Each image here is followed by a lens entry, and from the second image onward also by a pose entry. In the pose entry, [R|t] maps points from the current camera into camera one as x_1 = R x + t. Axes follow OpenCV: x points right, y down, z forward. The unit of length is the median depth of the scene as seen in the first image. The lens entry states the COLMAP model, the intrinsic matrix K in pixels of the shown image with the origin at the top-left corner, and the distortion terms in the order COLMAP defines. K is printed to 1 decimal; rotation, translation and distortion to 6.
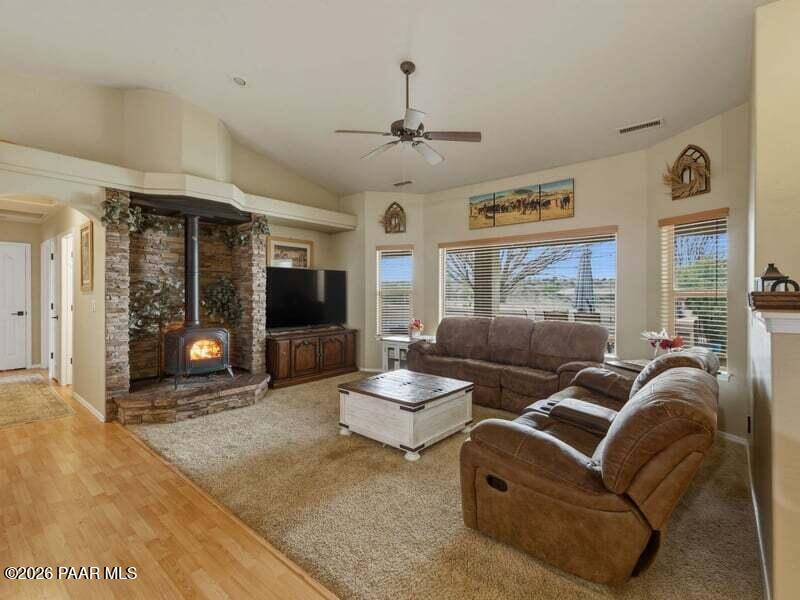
lens RADIAL K [[376.7, 0, 399.3], [0, 376.7, 296.4], [0, 0, 1]] dist [0.001853, -0.000231]
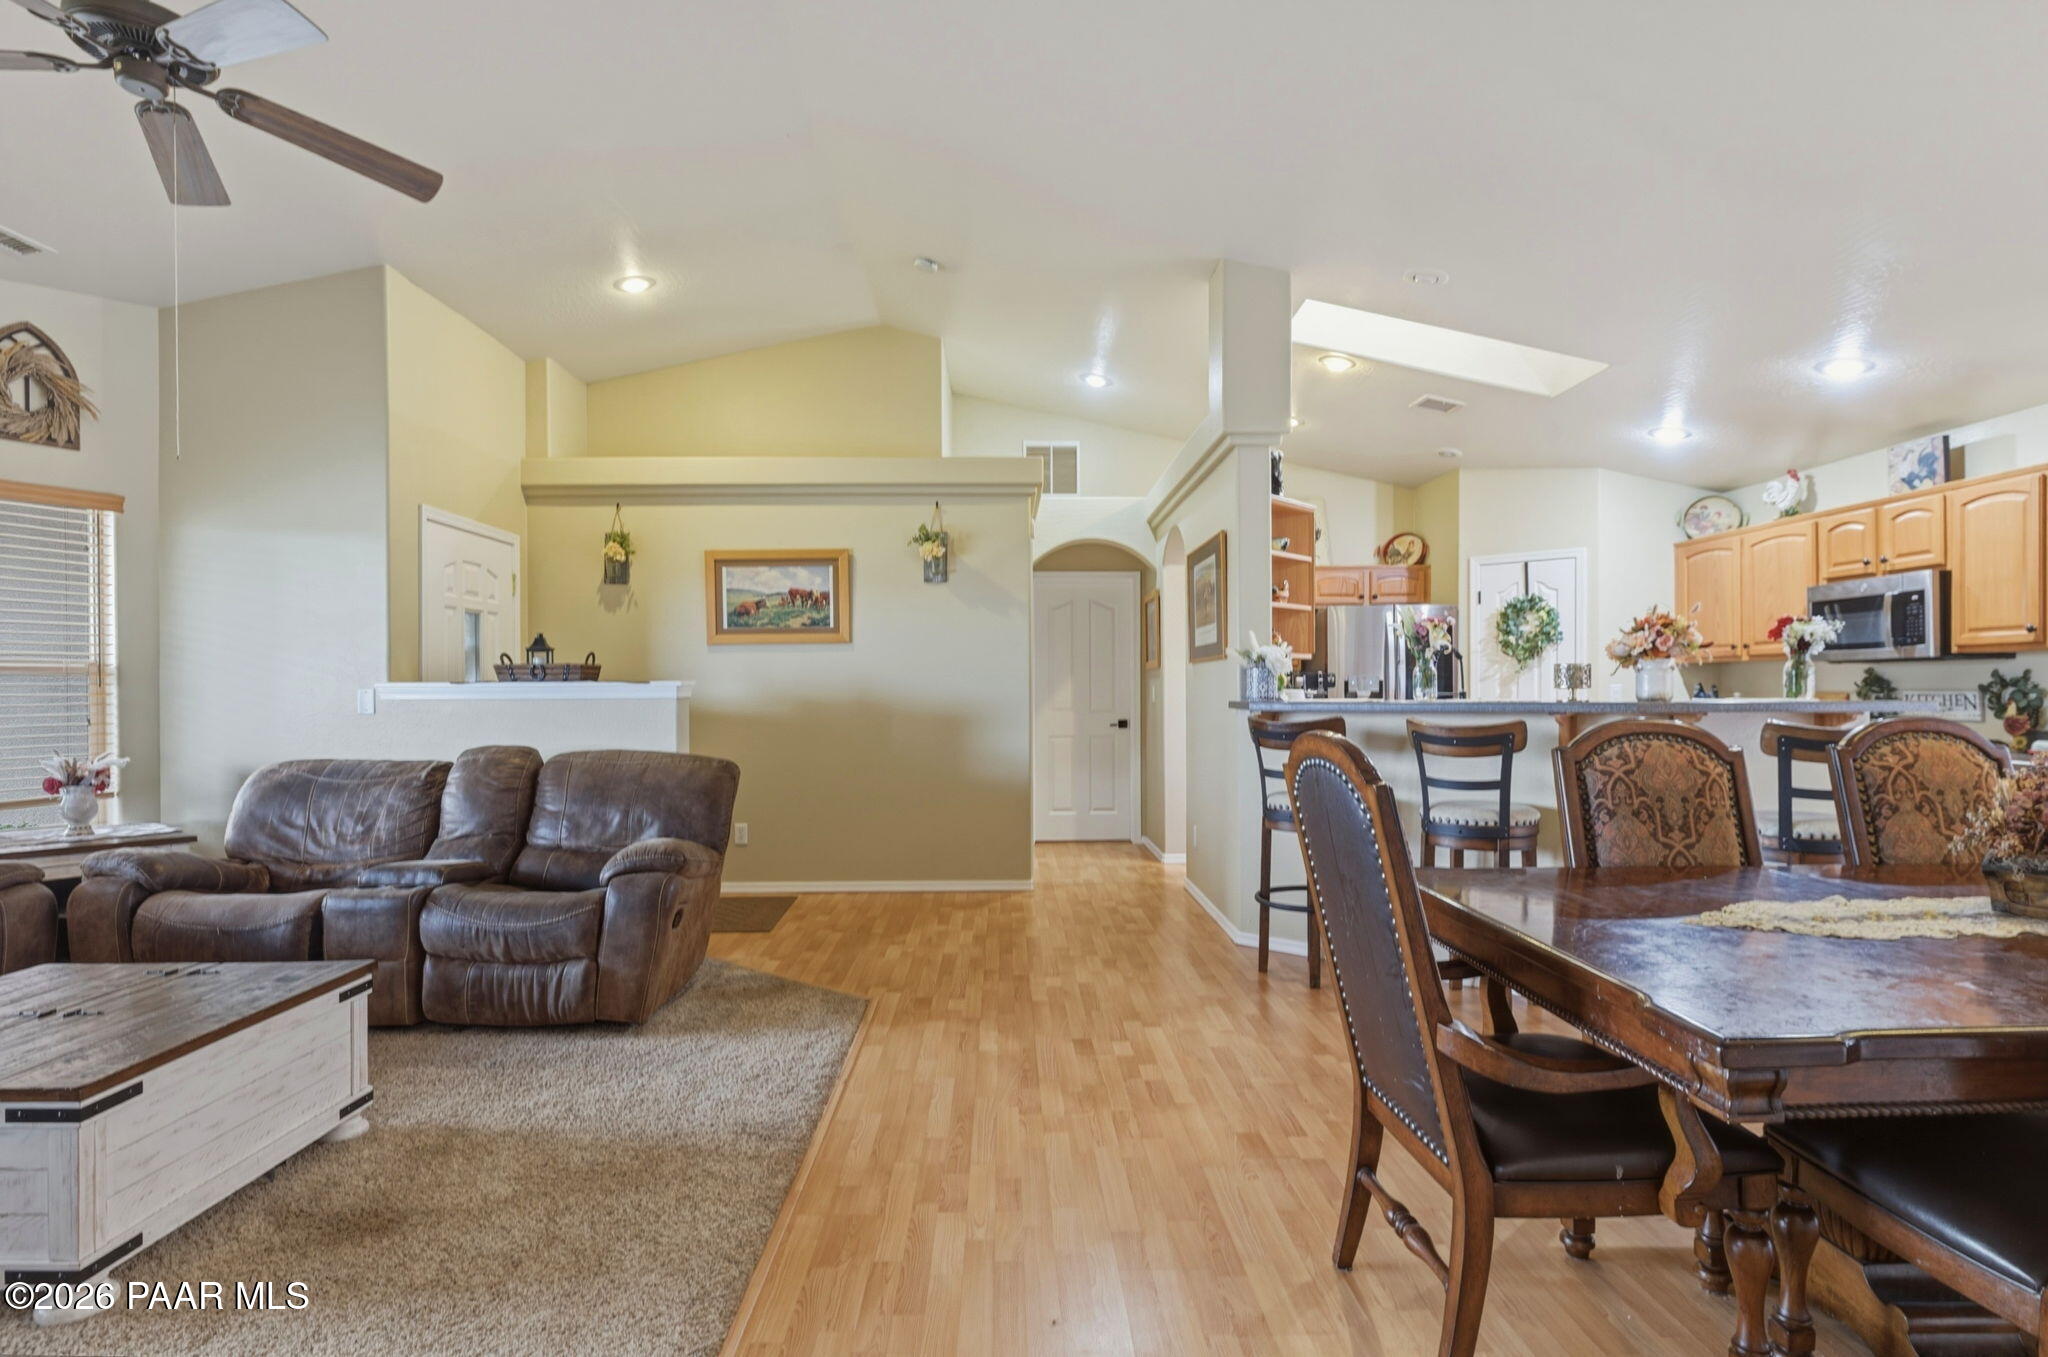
lens RADIAL K [[1042.8, 0, 1029.4], [0, 1042.8, 690.8], [0, 0, 1]] dist [-0.002569, -0.000661]
pose [[-0.663706, -0.000050, 0.747994, -0.665152], [0.011068, 0.999890, 0.009888, 0.015161], [-0.747912, 0.014841, -0.663632, 0.709269]]
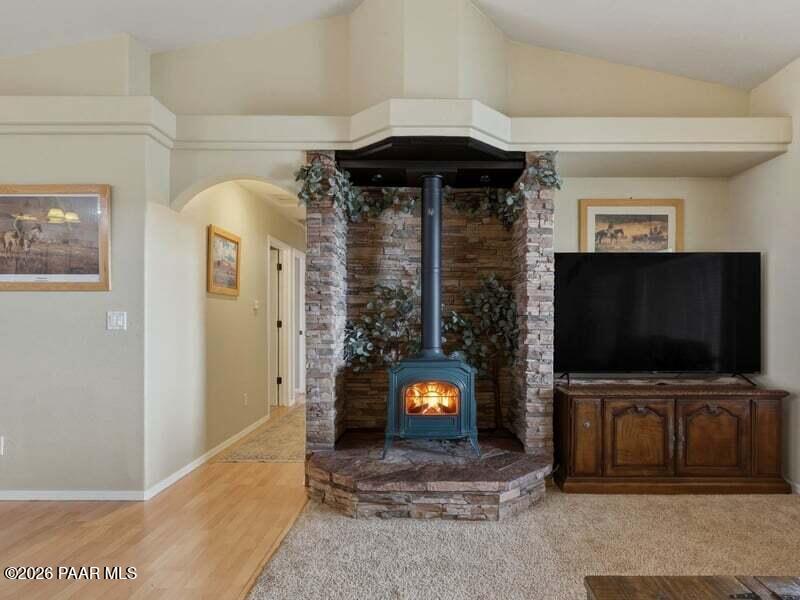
lens RADIAL K [[502.9, 0, 399.9], [0, 502.9, 316.9], [0, 0, 1]] dist [0.005617, 0.001012]
pose [[0.655618, 0.004527, -0.755079, 0.031635], [-0.010063, 0.999946, -0.002743, 0.016228], [0.755026, 0.009396, 0.655628, 0.406219]]
